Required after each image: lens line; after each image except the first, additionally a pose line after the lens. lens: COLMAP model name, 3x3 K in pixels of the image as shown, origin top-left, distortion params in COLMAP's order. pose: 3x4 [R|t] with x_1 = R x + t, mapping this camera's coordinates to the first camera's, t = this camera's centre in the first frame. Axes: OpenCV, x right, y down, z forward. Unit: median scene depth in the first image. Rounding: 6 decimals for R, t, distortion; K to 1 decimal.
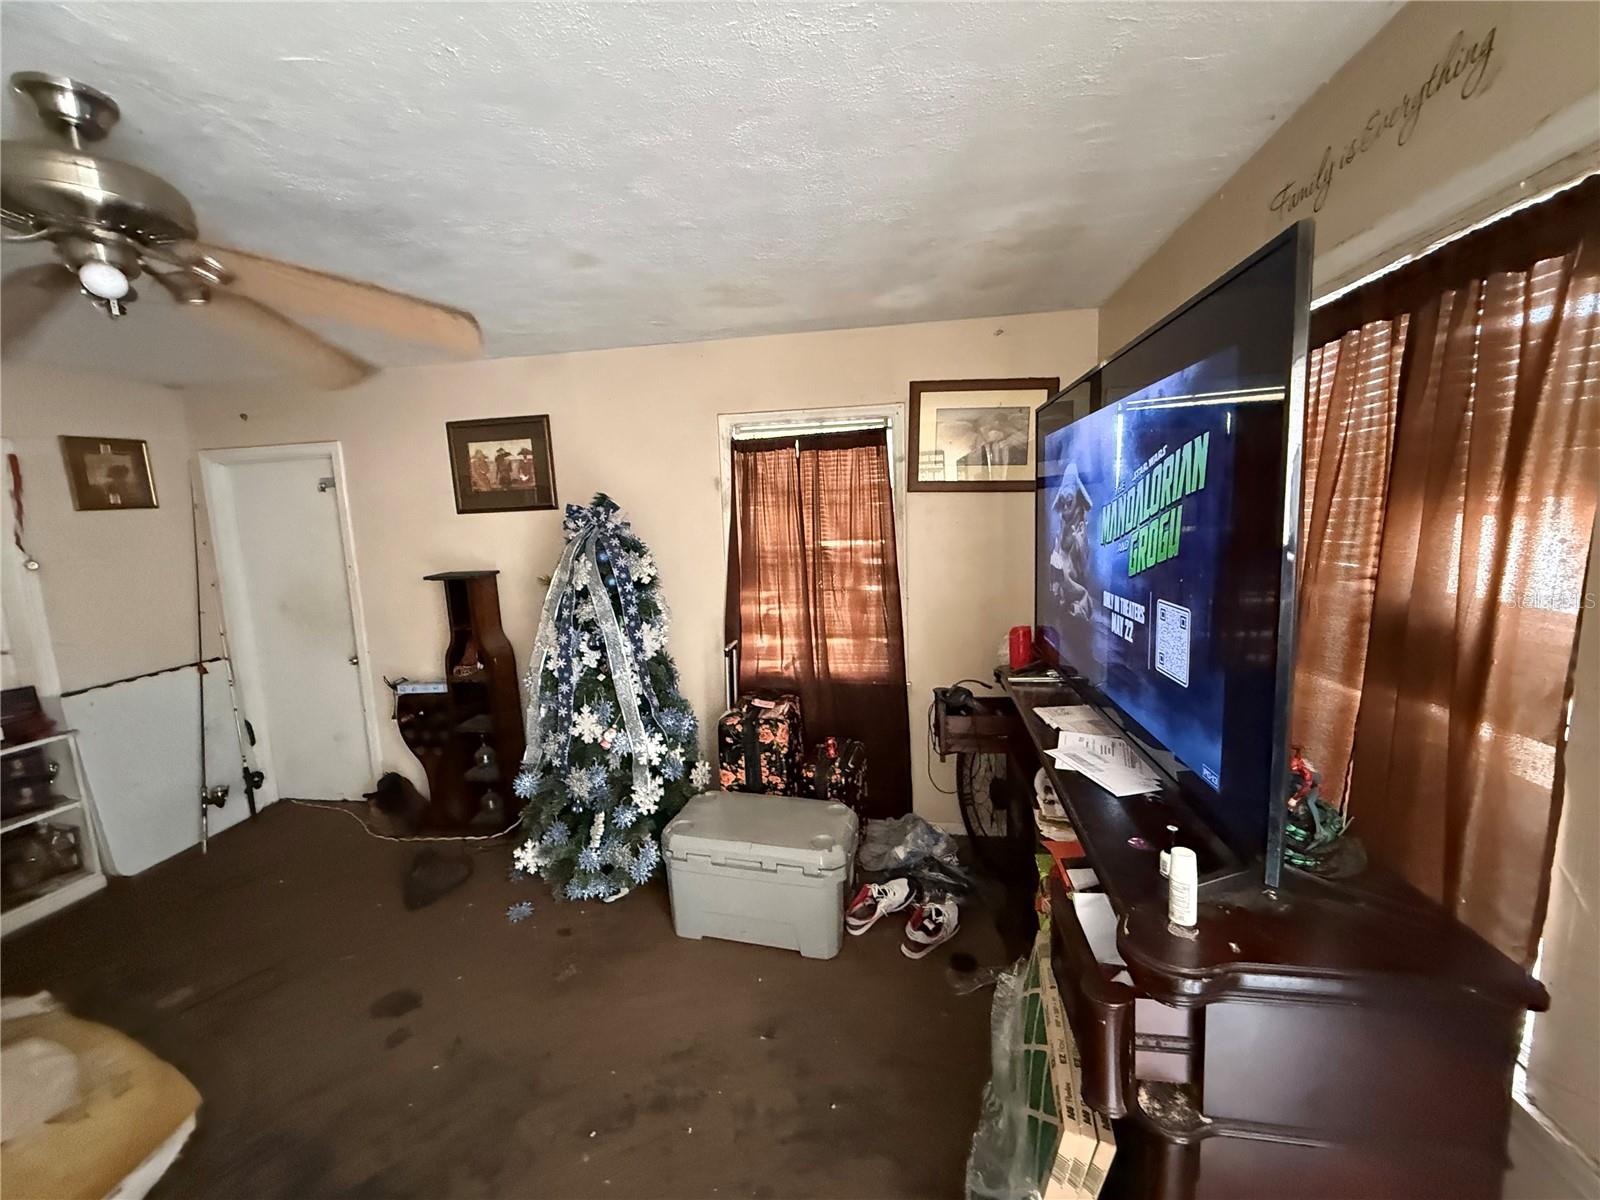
lens RADIAL K [[637.3, 0, 801.3], [0, 637.3, 595.4], [0, 0, 1]] dist [-0.000260, 0.000167]
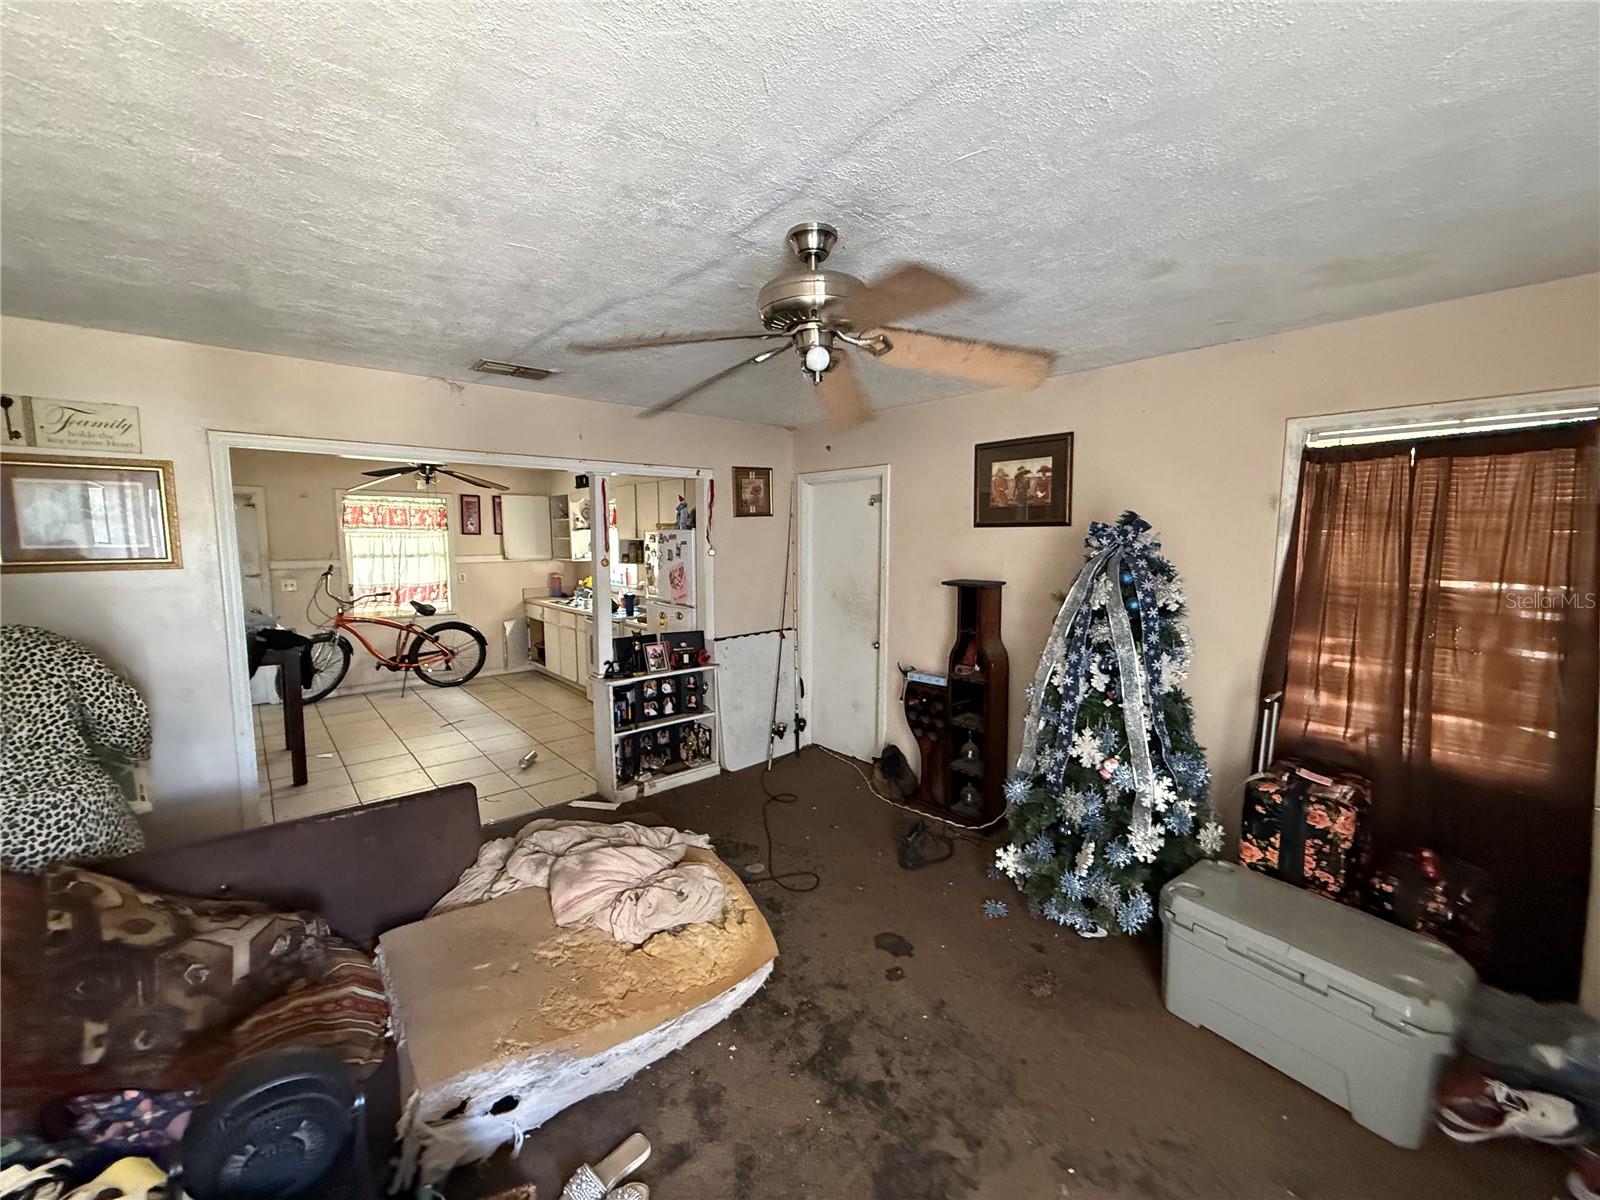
lens RADIAL K [[637.3, 0, 797.5], [0, 637.3, 596.0], [0, 0, 1]] dist [-0.000260, 0.000167]
pose [[0.765629, 0.100747, -0.635345, -0.074527], [-0.114010, 0.993276, 0.020115, 0.002909], [0.633099, 0.057035, 0.771967, -0.039461]]
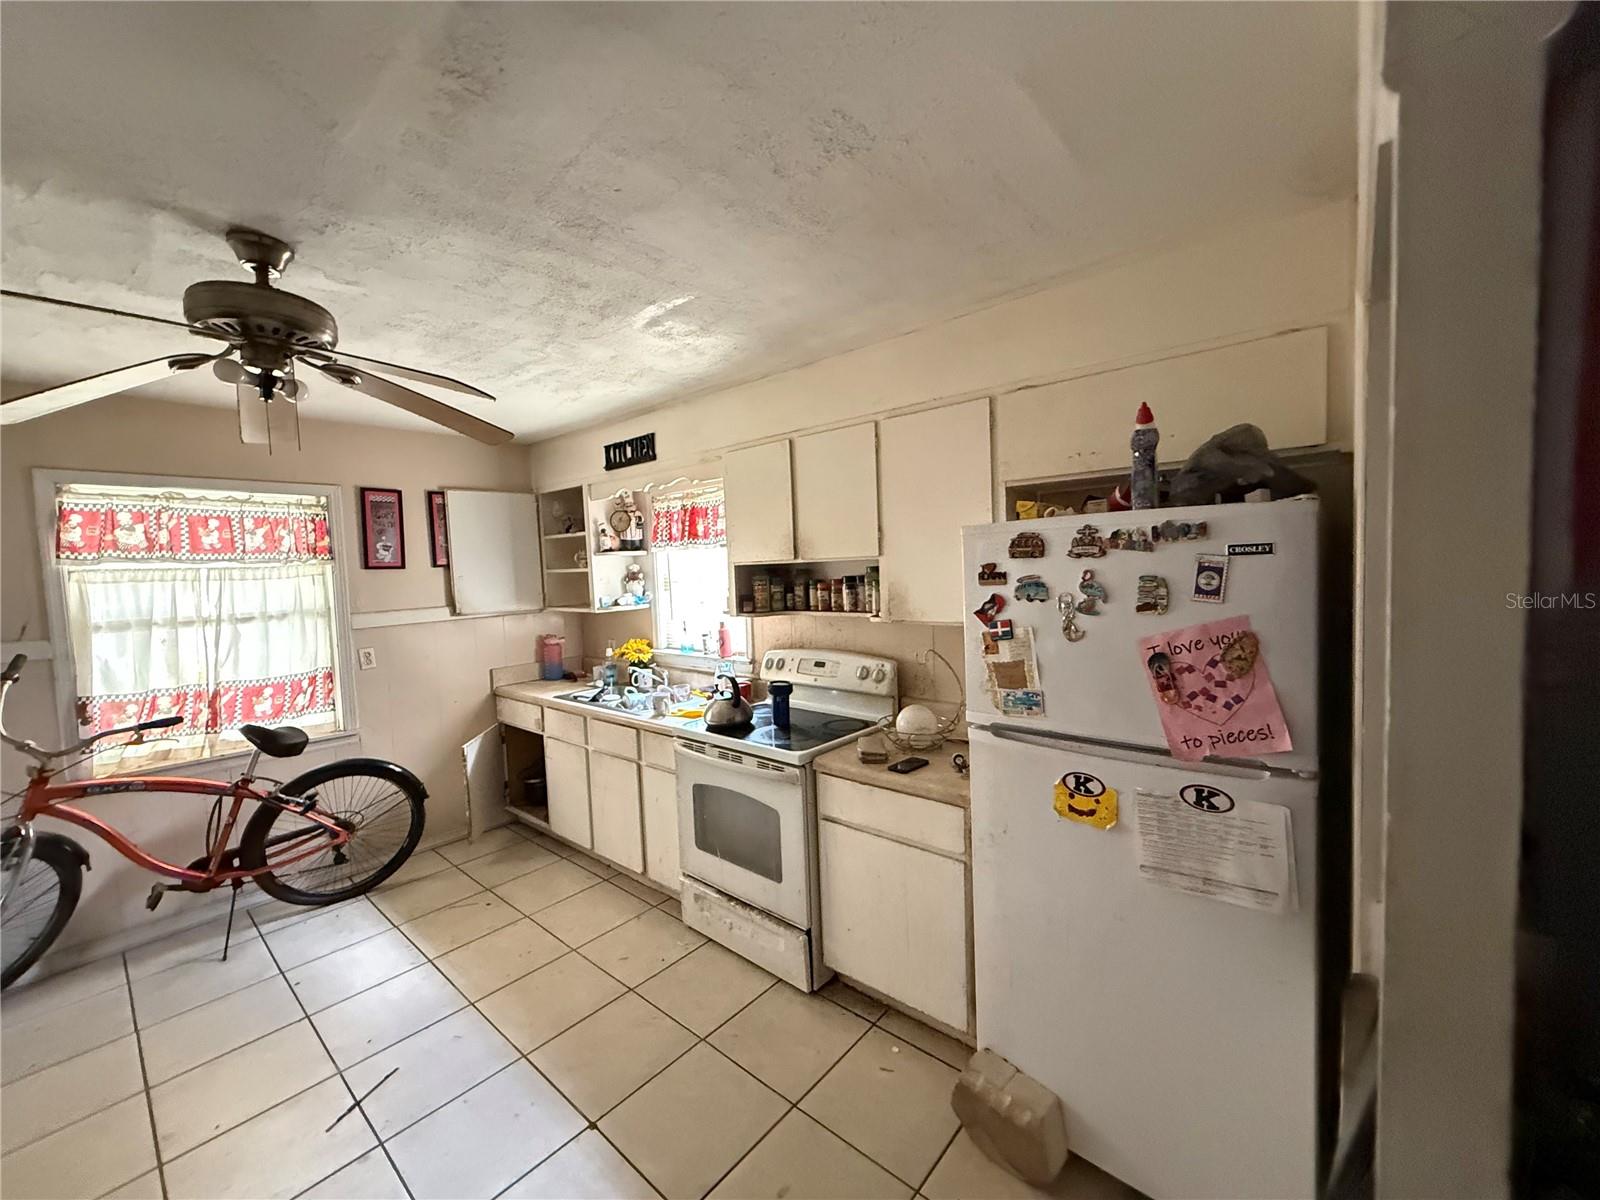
lens RADIAL K [[637.3, 0, 800.4], [0, 637.3, 598.3], [0, 0, 1]] dist [-0.000260, 0.000167]
pose [[0.847079, 0.037551, -0.530139, -1.342315], [-0.065920, 0.997222, -0.034694, 0.006517], [0.527363, 0.064335, 0.847201, 0.454687]]
